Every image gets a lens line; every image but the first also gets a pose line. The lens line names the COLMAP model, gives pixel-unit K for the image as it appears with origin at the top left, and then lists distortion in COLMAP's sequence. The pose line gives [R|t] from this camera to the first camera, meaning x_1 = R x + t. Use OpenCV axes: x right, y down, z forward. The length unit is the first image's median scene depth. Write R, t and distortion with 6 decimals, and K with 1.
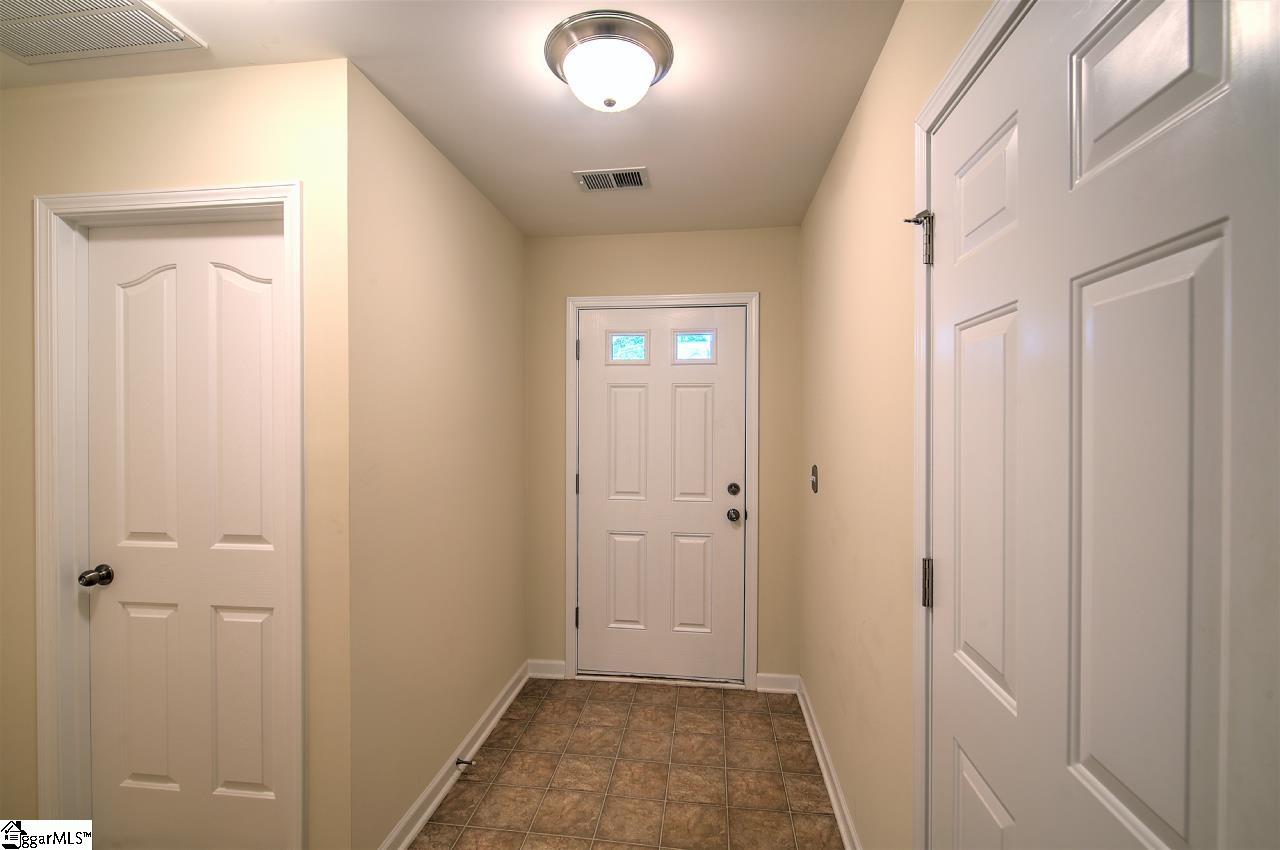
lens RADIAL K [[552.9, 0, 643.0], [0, 552.9, 427.1], [0, 0, 1]] dist [0.001776, 0.000229]
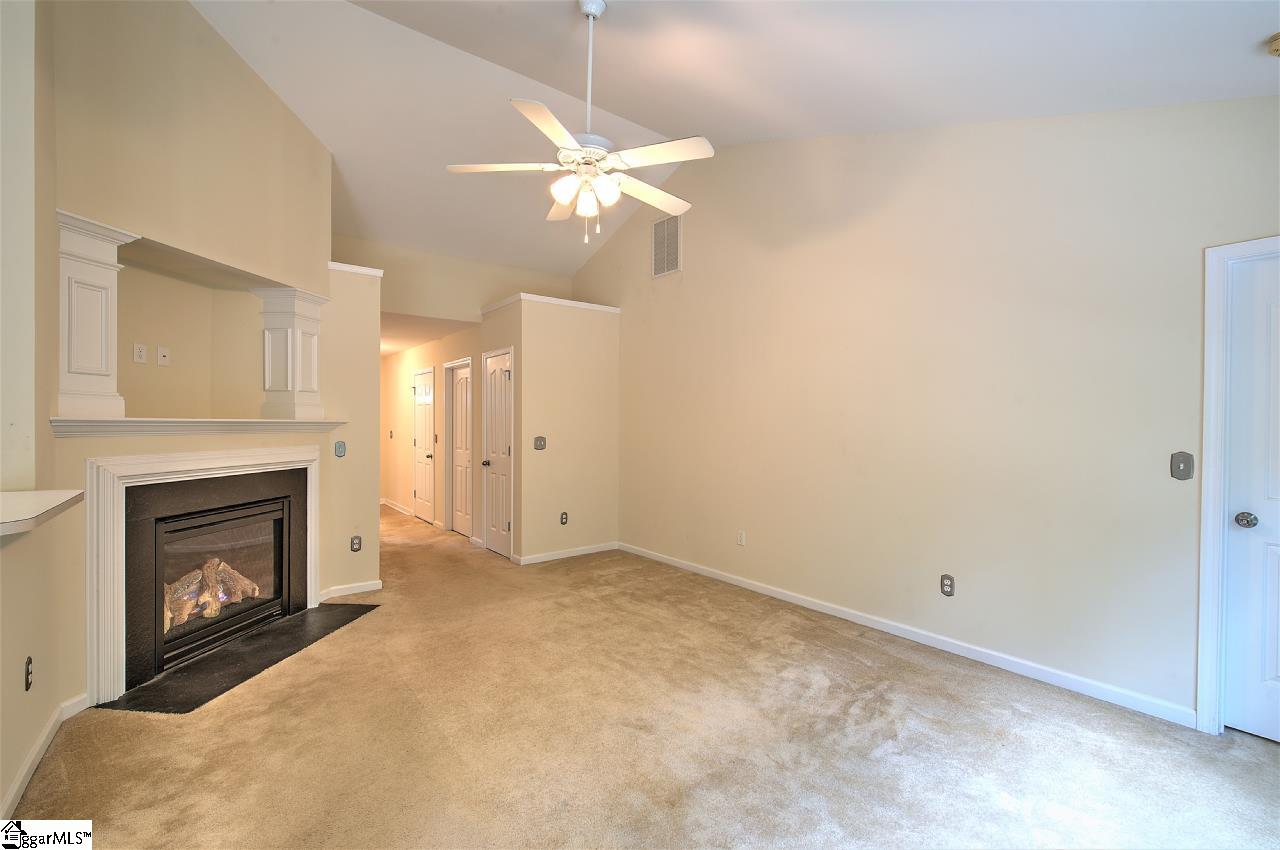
lens RADIAL K [[552.9, 0, 646.0], [0, 552.9, 422.2], [0, 0, 1]] dist [0.001776, 0.000229]
pose [[0.706566, 0.000406, 0.707647, -0.910044], [0.006602, 0.999953, -0.007165, 0.043467], [-0.707616, 0.009734, 0.706530, -2.319676]]
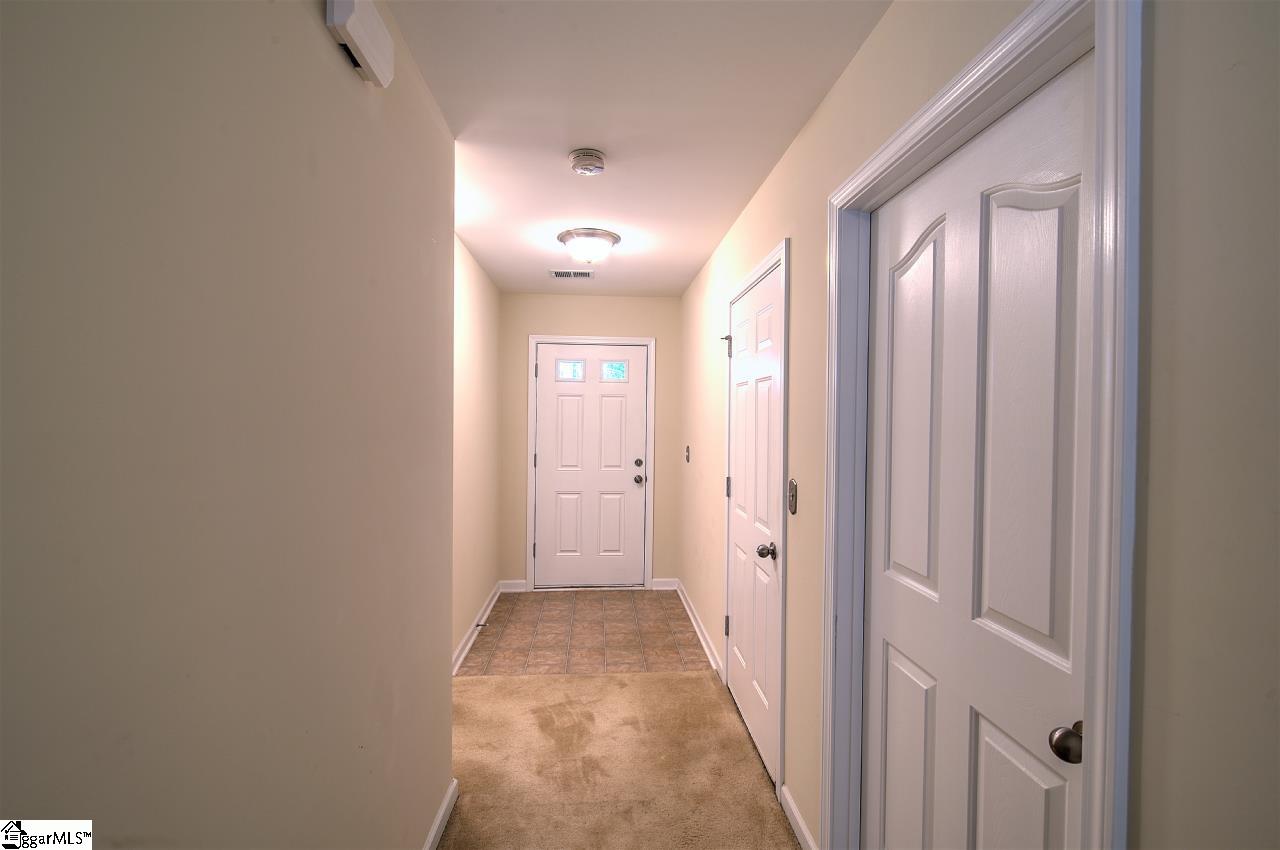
lens RADIAL K [[552.9, 0, 641.1], [0, 552.9, 427.8], [0, 0, 1]] dist [0.001776, 0.000229]
pose [[0.979564, 0.005072, 0.201071, -0.146349], [-0.006764, 0.999947, 0.007727, 0.001414], [-0.201021, -0.008929, 0.979546, -0.540199]]
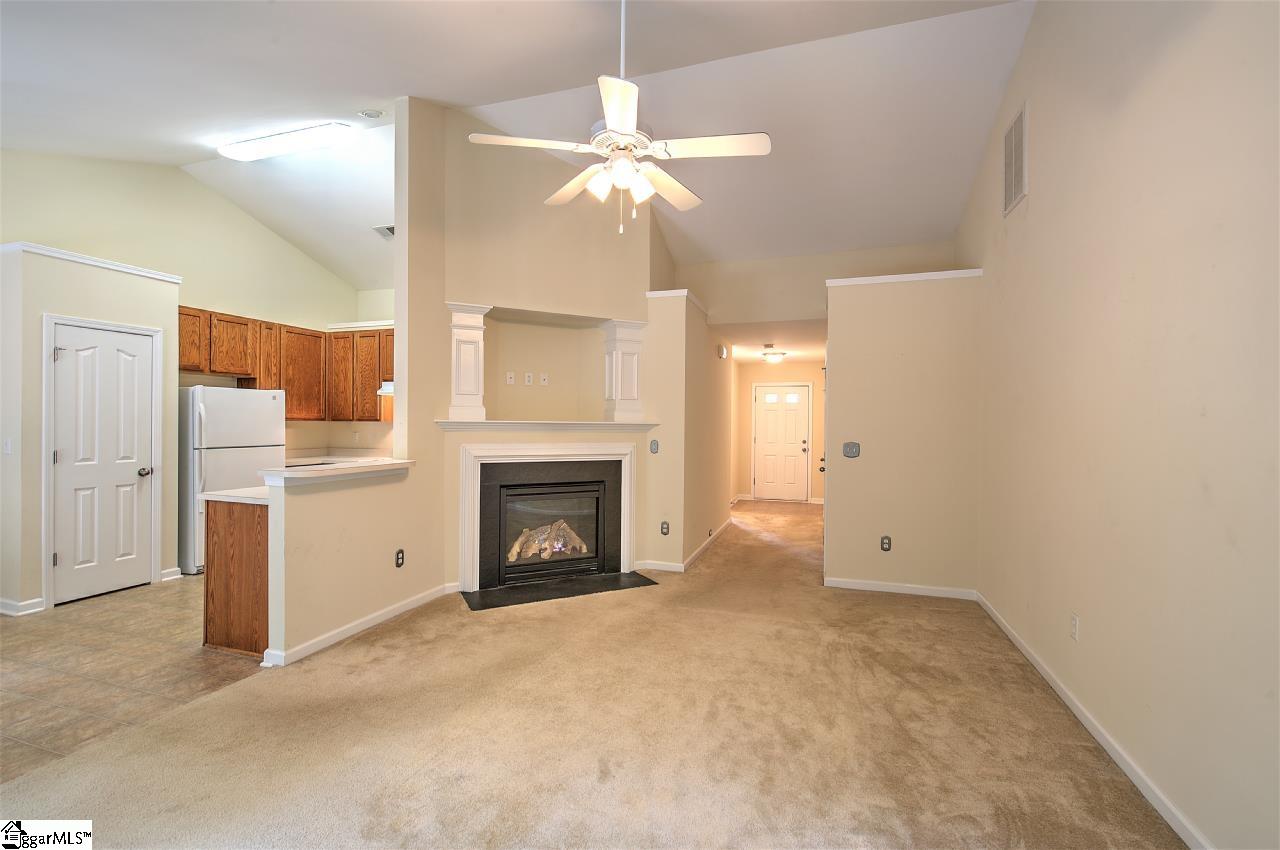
lens RADIAL K [[552.9, 0, 641.1], [0, 552.9, 426.2], [0, 0, 1]] dist [0.001776, 0.000229]
pose [[0.980638, 0.007951, -0.195667, -0.145952], [-0.008844, 0.999954, -0.003692, 0.040534], [0.195629, 0.005351, 0.980663, -2.434668]]
